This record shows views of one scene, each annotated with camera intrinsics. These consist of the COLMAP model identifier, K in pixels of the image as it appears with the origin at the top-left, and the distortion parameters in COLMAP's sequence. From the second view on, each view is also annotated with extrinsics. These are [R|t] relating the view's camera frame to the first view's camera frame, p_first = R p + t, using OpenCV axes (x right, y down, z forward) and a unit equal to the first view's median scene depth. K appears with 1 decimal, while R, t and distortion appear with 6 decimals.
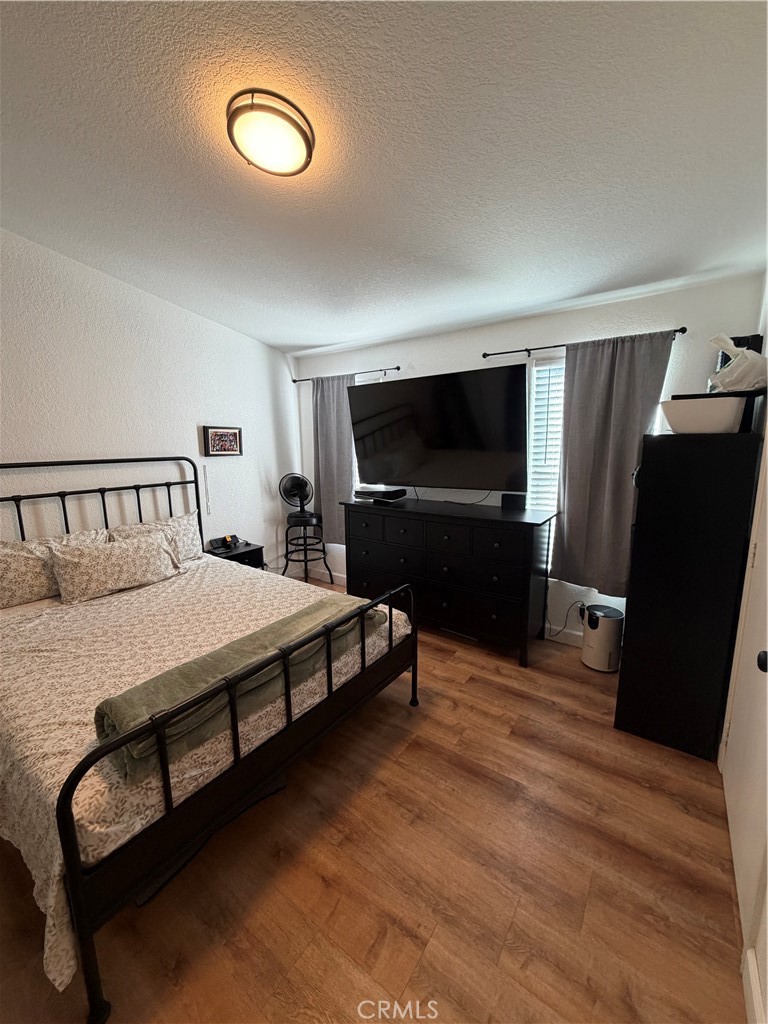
lens RADIAL K [[408.8, 0, 385.0], [0, 408.8, 510.0], [0, 0, 1]] dist [-0.000101, 0.000013]
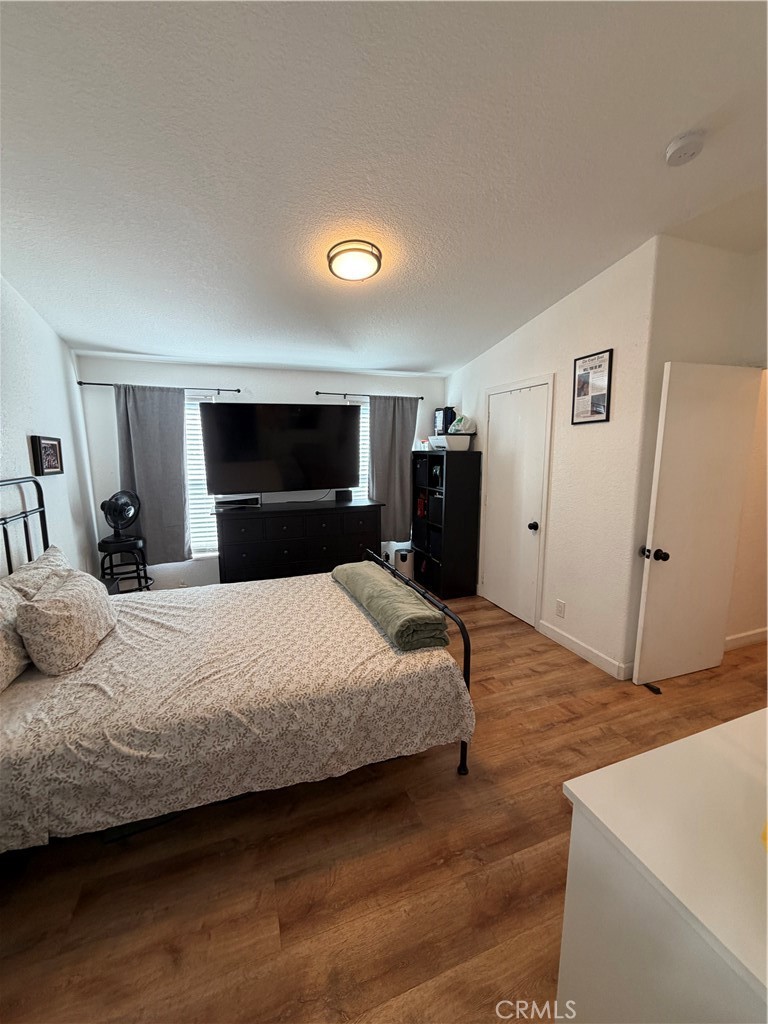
lens RADIAL K [[408.8, 0, 385.0], [0, 408.8, 510.0], [0, 0, 1]] dist [-0.000101, 0.000013]
pose [[0.559331, -0.117968, 0.820507, -0.916762], [0.138181, 0.989242, 0.048031, -0.020446], [-0.817346, 0.086513, 0.569614, 0.058053]]
